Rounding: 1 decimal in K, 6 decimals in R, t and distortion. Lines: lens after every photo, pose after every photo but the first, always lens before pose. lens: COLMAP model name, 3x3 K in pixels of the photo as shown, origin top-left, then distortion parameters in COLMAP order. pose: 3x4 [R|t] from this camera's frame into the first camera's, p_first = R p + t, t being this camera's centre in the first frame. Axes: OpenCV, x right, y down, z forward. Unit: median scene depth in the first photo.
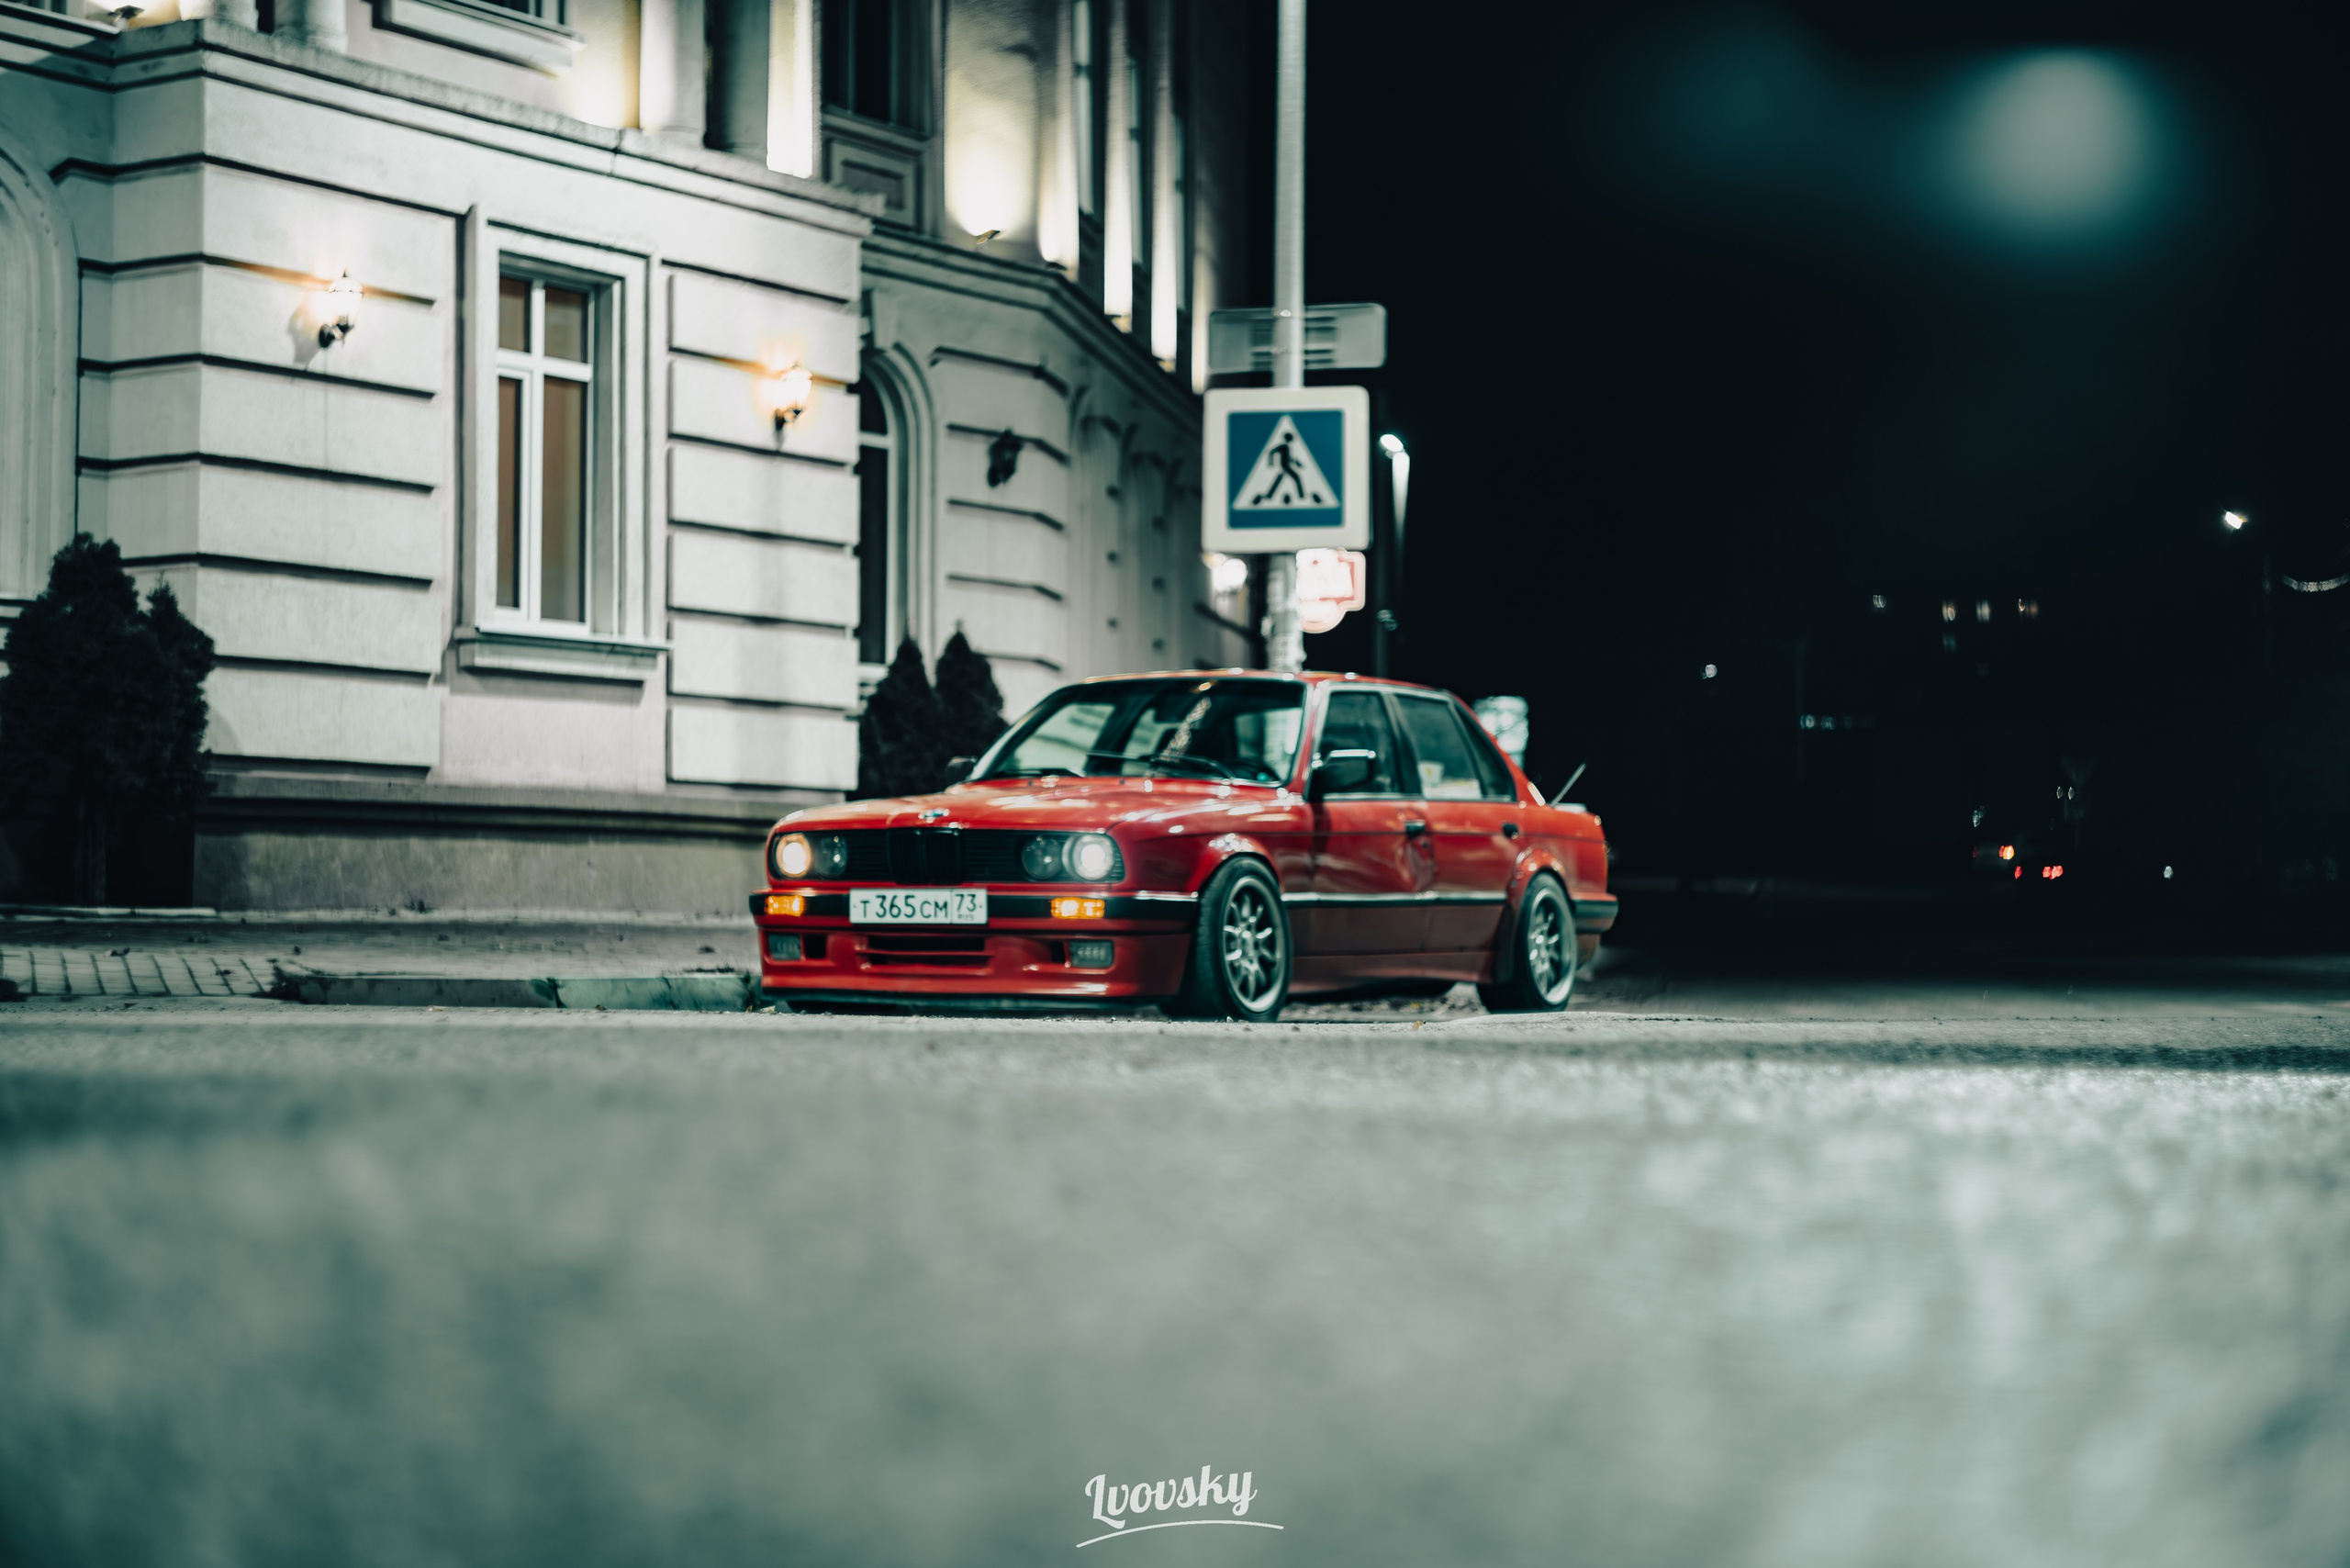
lens RADIAL K [[3859.3, 0, 1175.0], [0, 3859.3, 784.0], [0, 0, 1]] dist [0.096865, -0.399403]
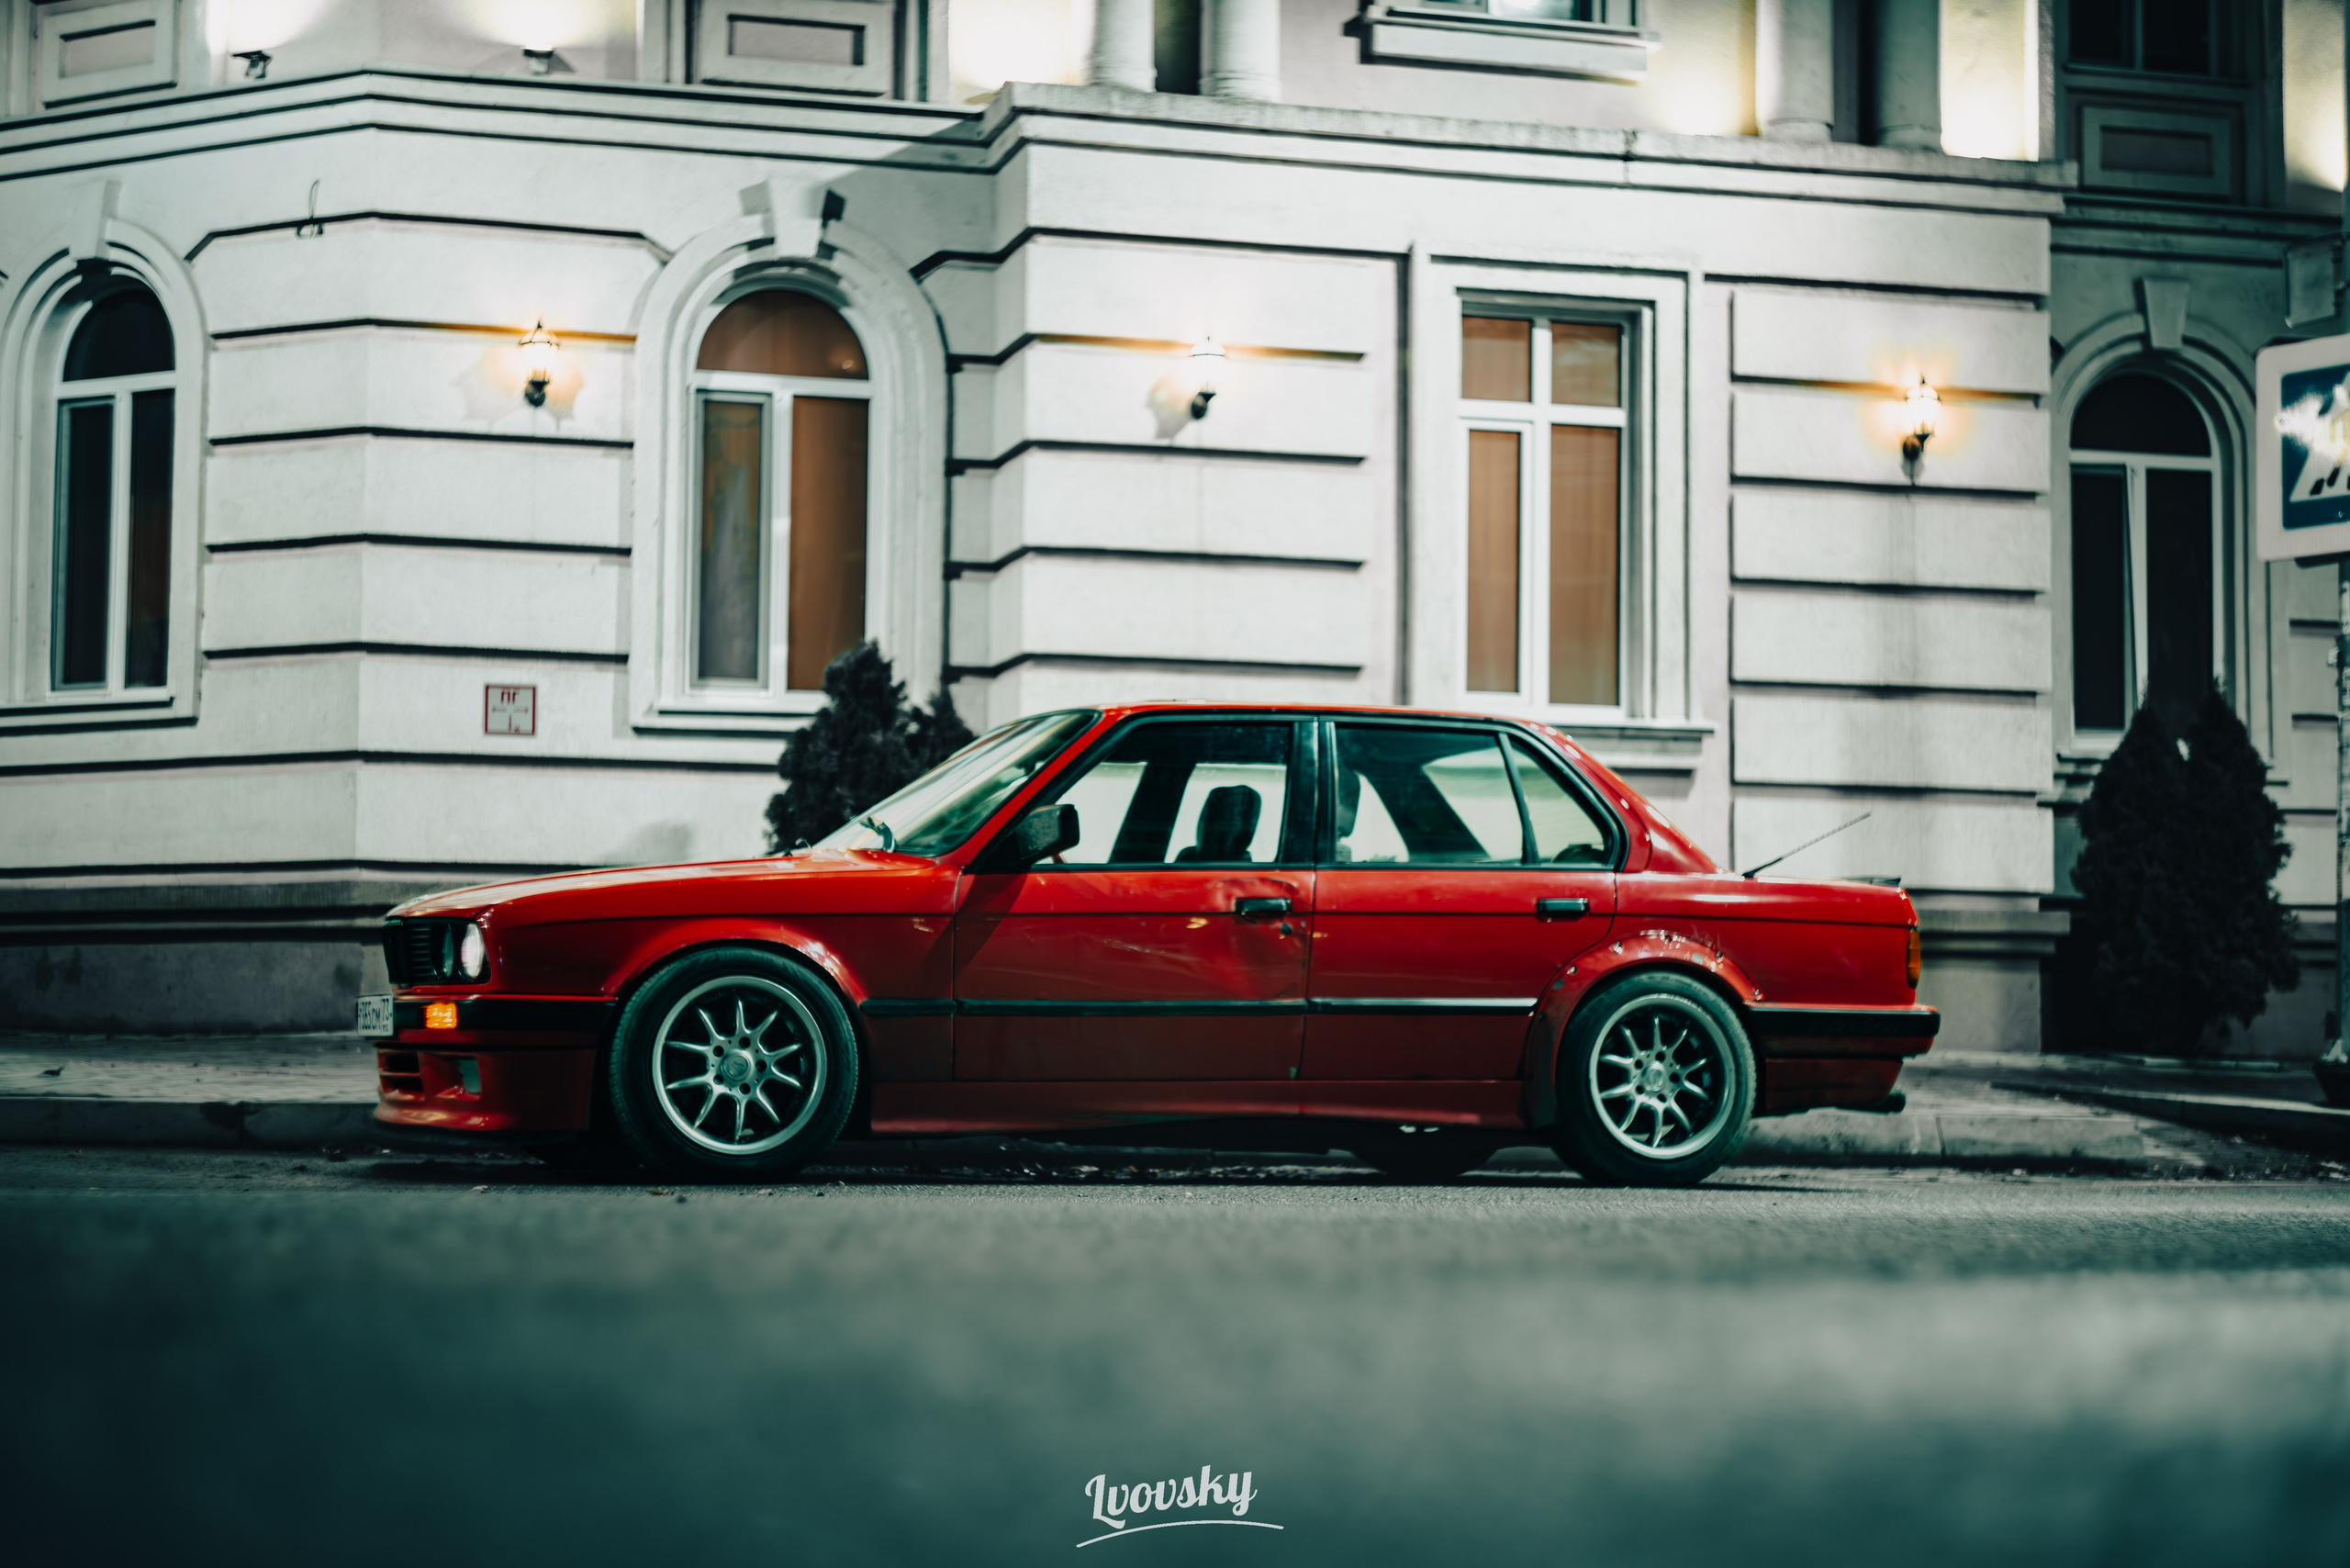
lens RADIAL K [[3859.3, 0, 1175.0], [0, 3859.3, 784.0], [0, 0, 1]] dist [0.096865, -0.399403]
pose [[0.758206, -0.044986, -0.650461, 0.339173], [0.019634, 0.998740, -0.046187, 0.013989], [0.651720, 0.022248, 0.758134, 0.288892]]
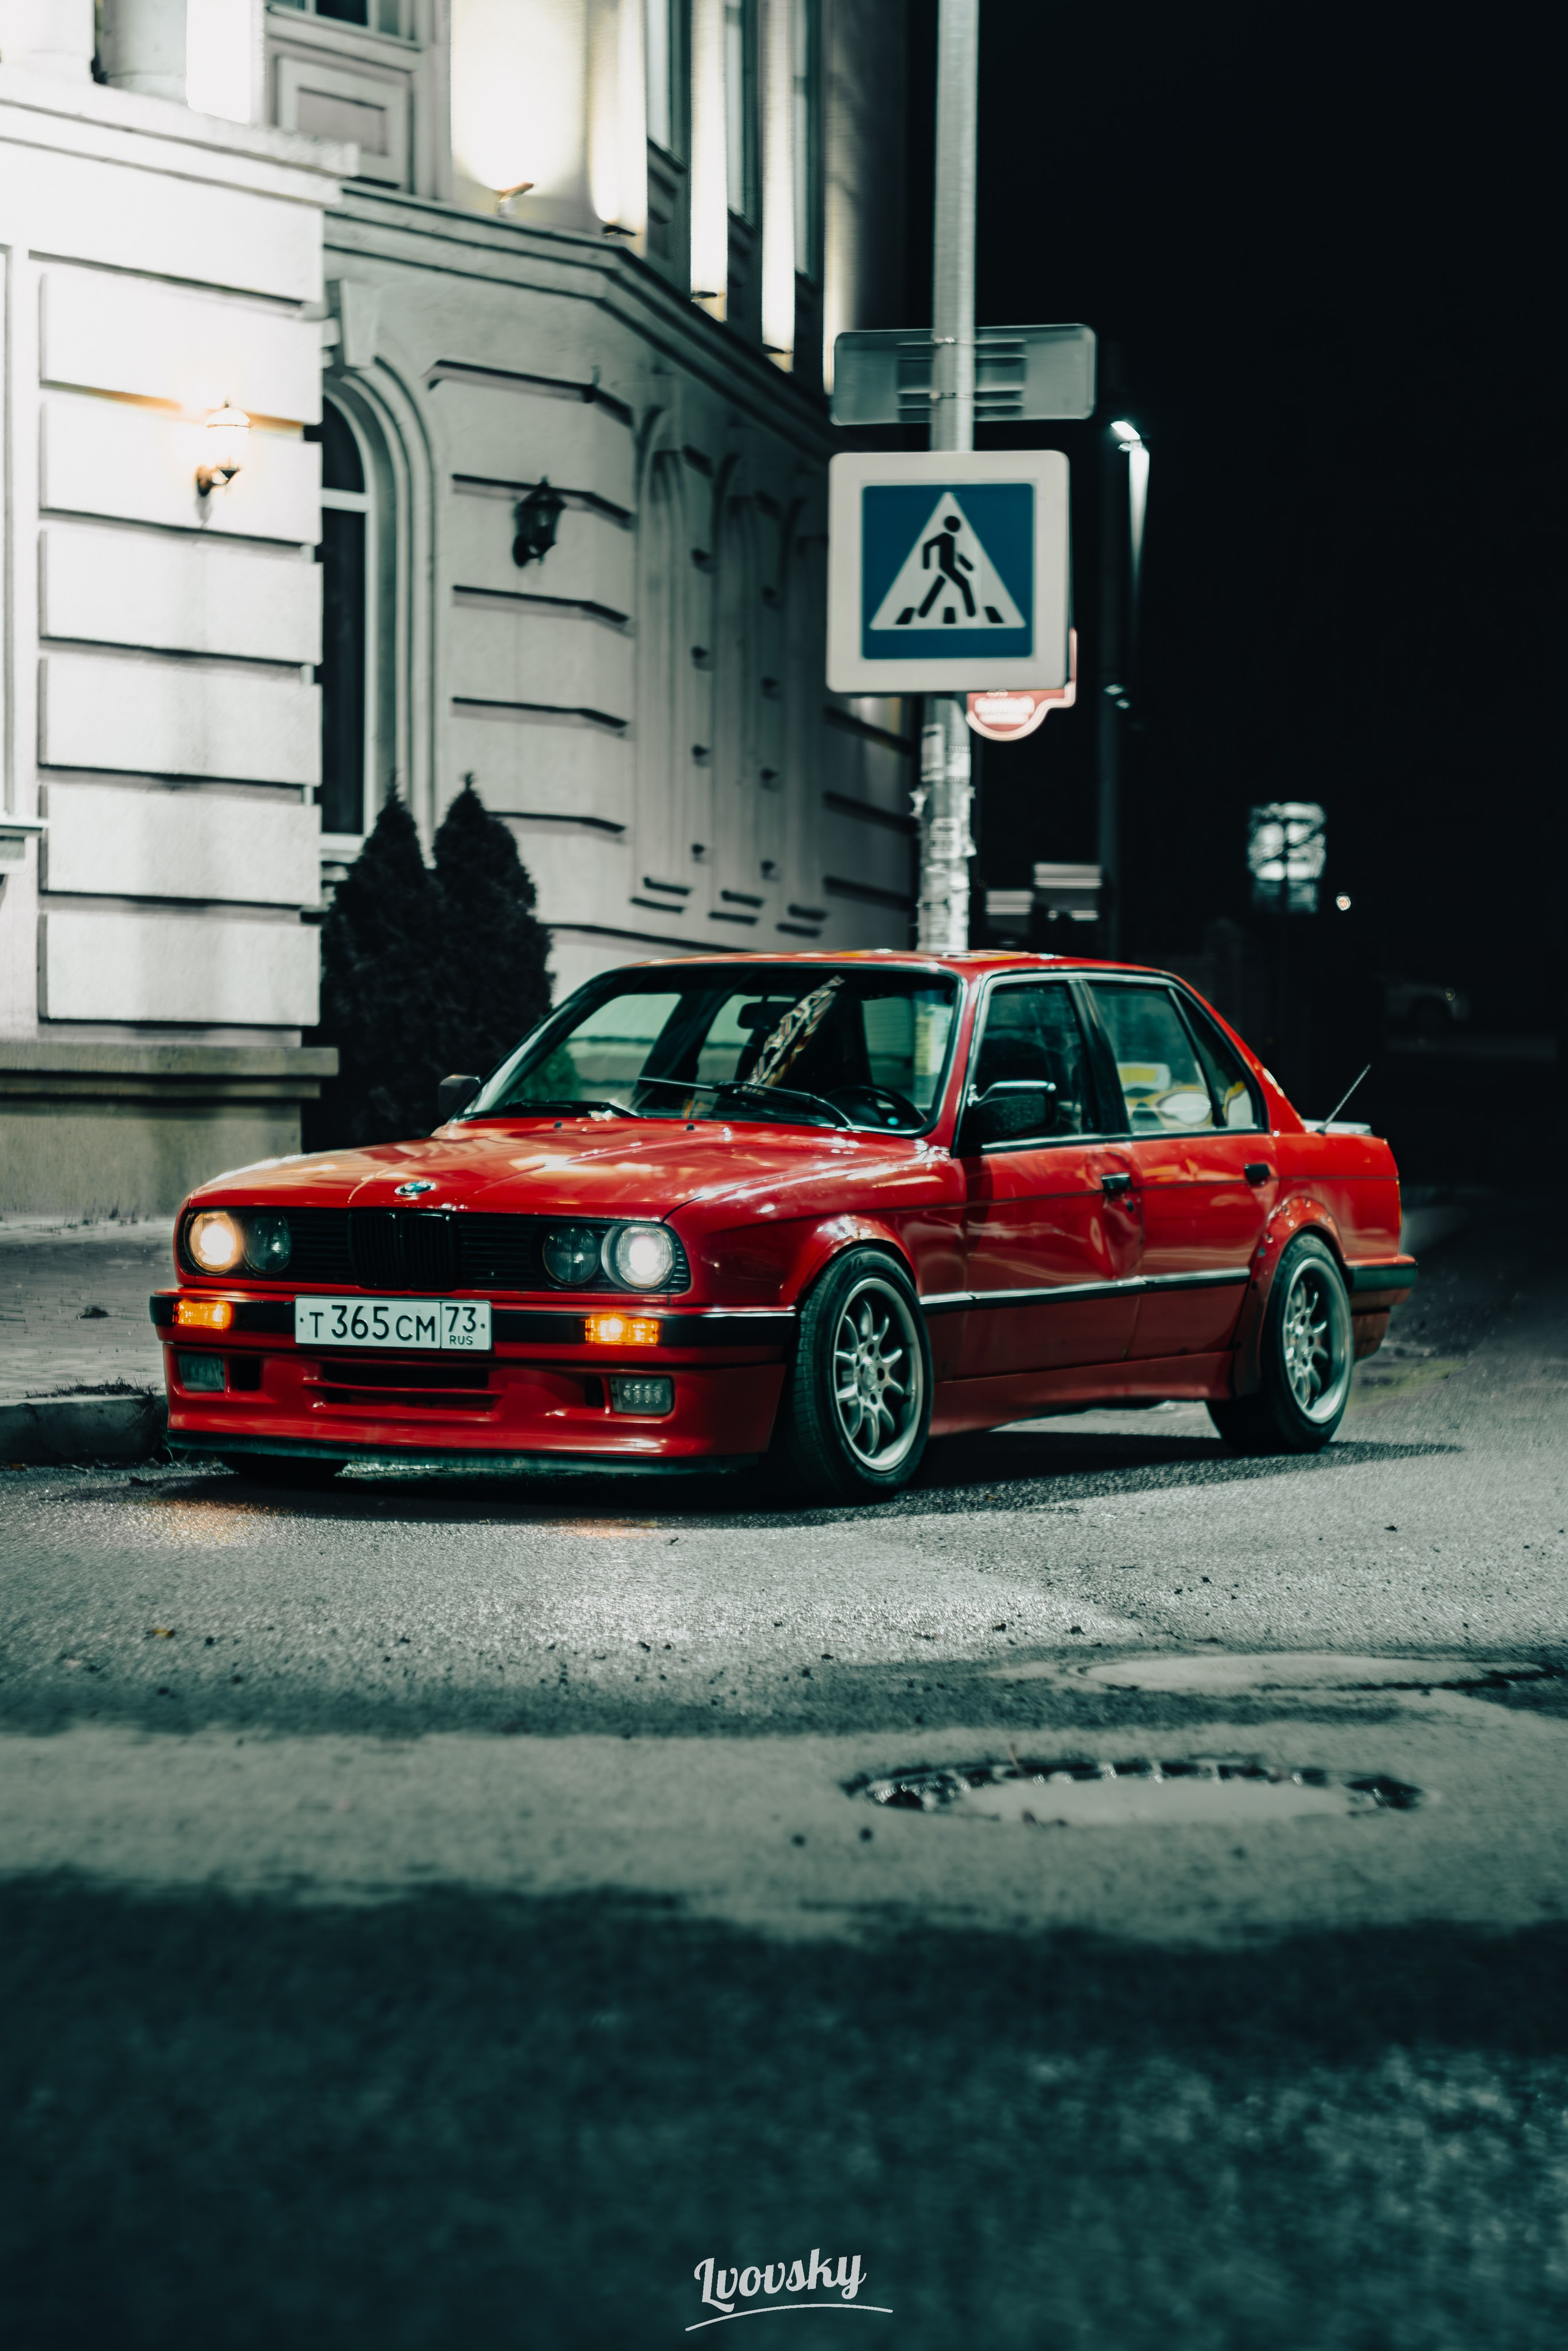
lens RADIAL K [[5762.4, 0, 784.0], [0, 5762.4, 1175.5], [0, 0, 1]] dist [0.105612, -0.326832]
pose [[0.999983, 0.003636, -0.004574, 0.004888], [-0.003389, 0.998597, 0.052841, -0.028884], [0.004760, -0.052825, 0.998592, -0.019298]]
